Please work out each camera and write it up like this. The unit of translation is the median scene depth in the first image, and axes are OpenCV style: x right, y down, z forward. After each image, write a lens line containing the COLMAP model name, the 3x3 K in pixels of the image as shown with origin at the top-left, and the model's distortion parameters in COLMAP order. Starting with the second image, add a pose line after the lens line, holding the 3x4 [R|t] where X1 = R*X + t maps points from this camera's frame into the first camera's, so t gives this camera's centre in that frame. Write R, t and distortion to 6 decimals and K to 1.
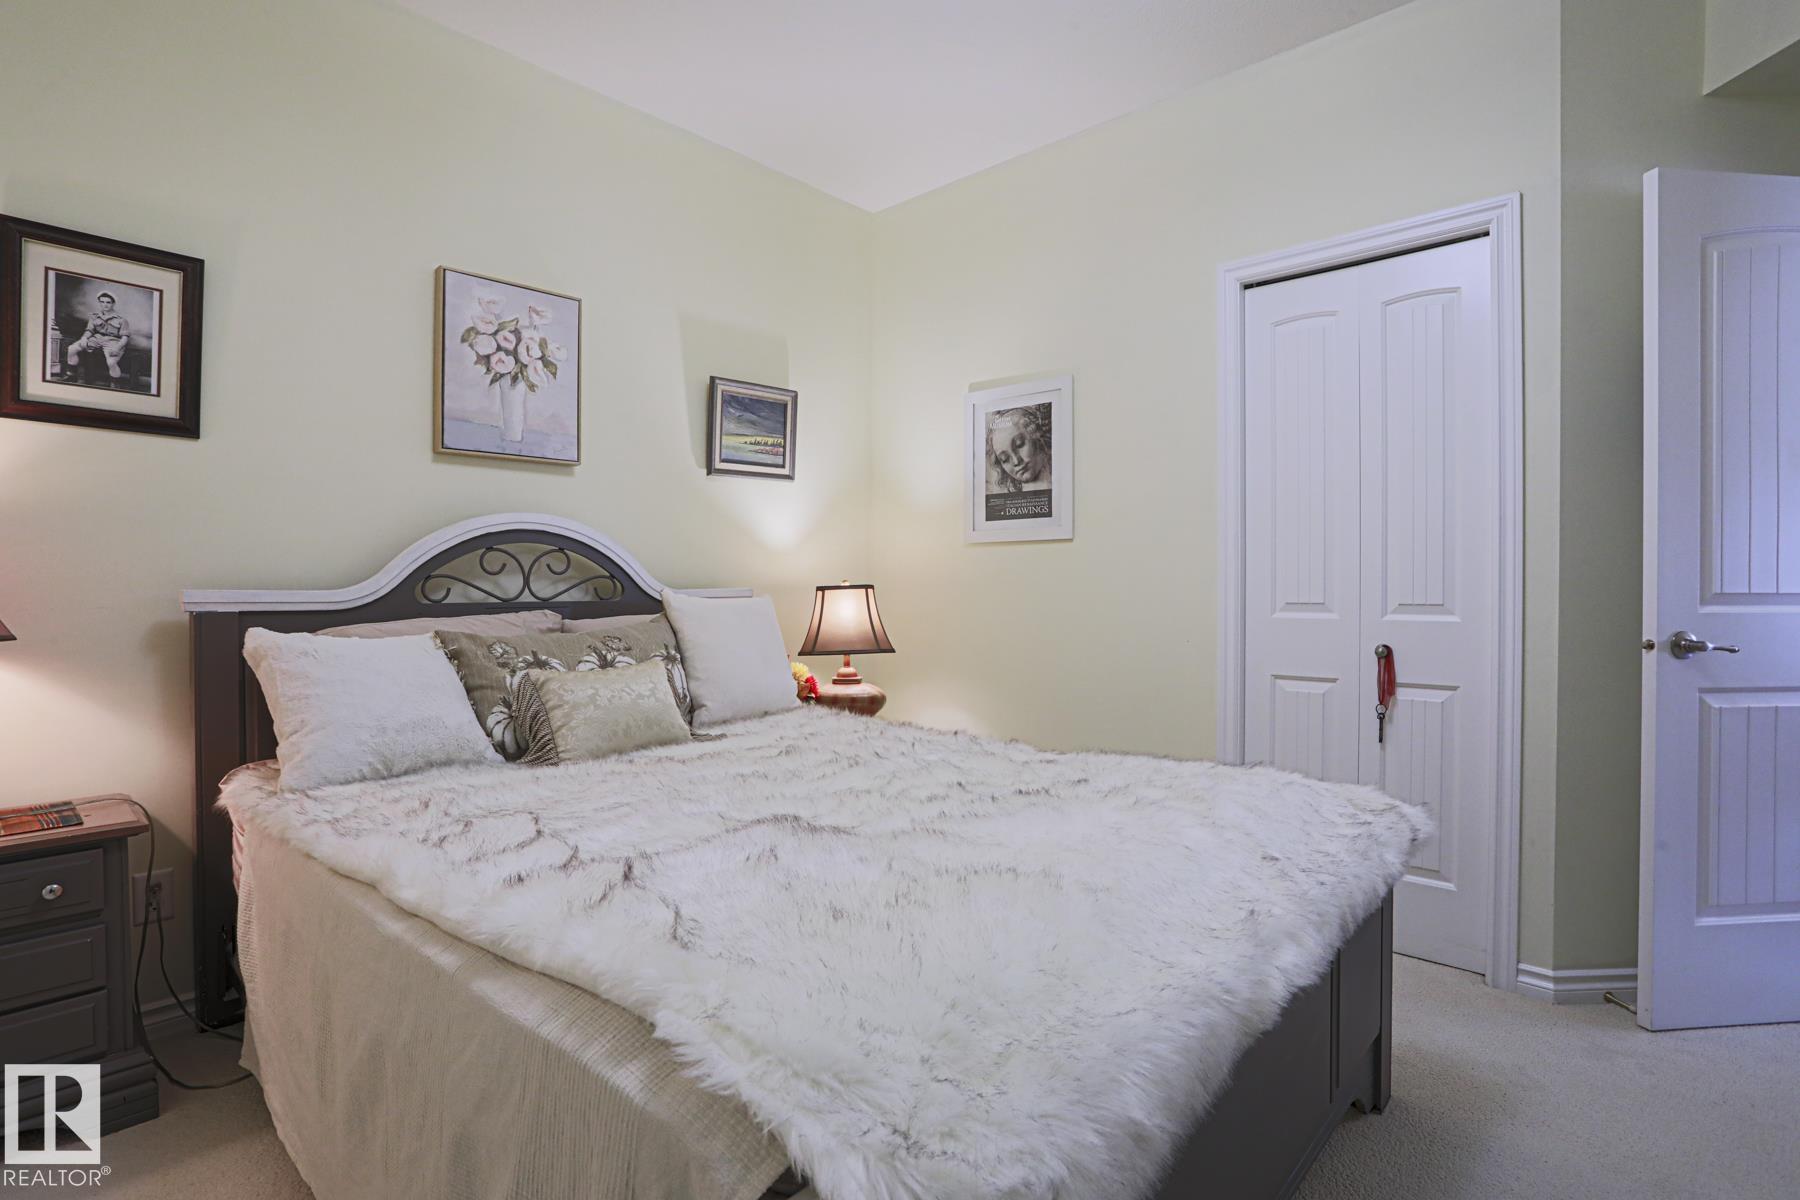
lens RADIAL K [[922.1, 0, 905.5], [0, 922.1, 602.9], [0, 0, 1]] dist [0.004923, 0.001627]
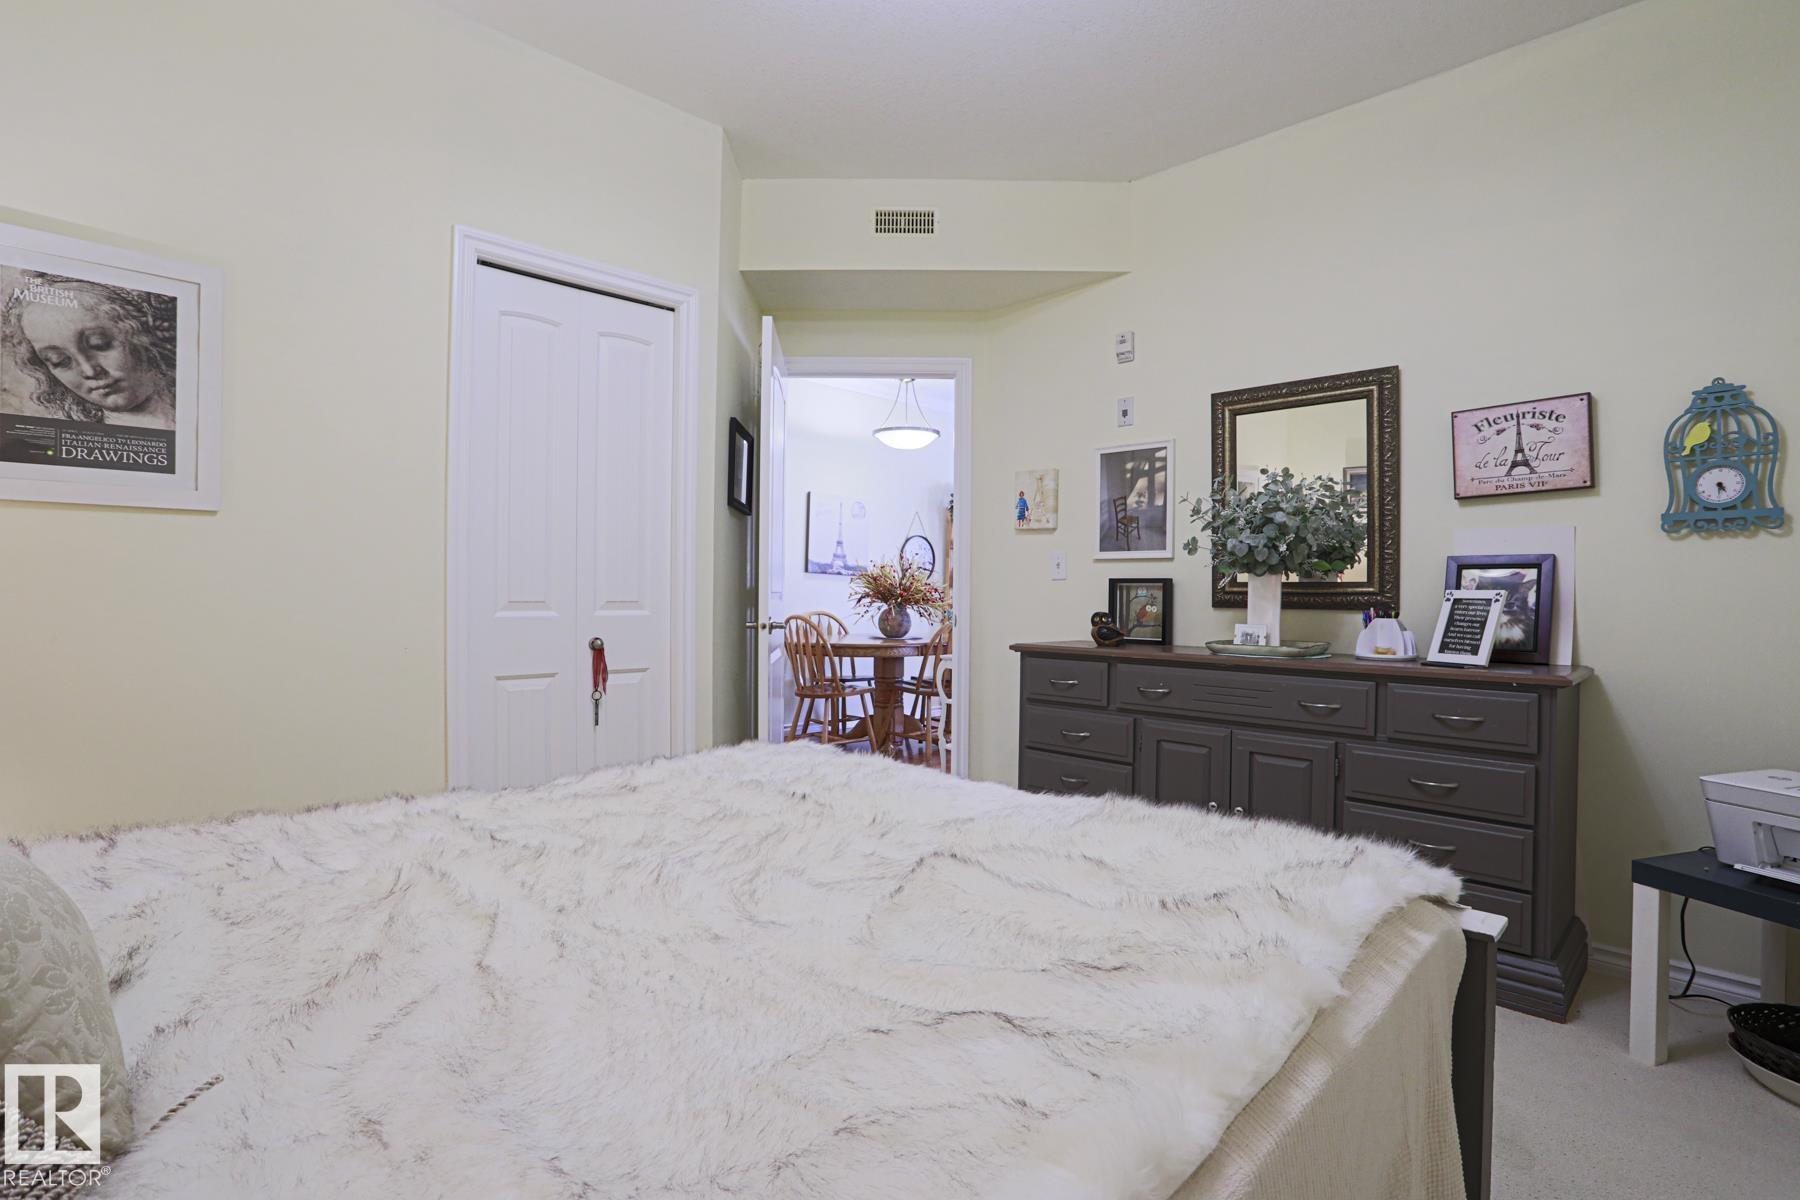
lens RADIAL K [[922.1, 0, 900.9], [0, 922.1, 593.7], [0, 0, 1]] dist [0.004923, 0.001627]
pose [[0.060454, -0.003702, 0.998164, -0.250578], [0.007698, 0.999965, 0.003242, -0.003898], [-0.998141, 0.007488, 0.060481, 0.245815]]
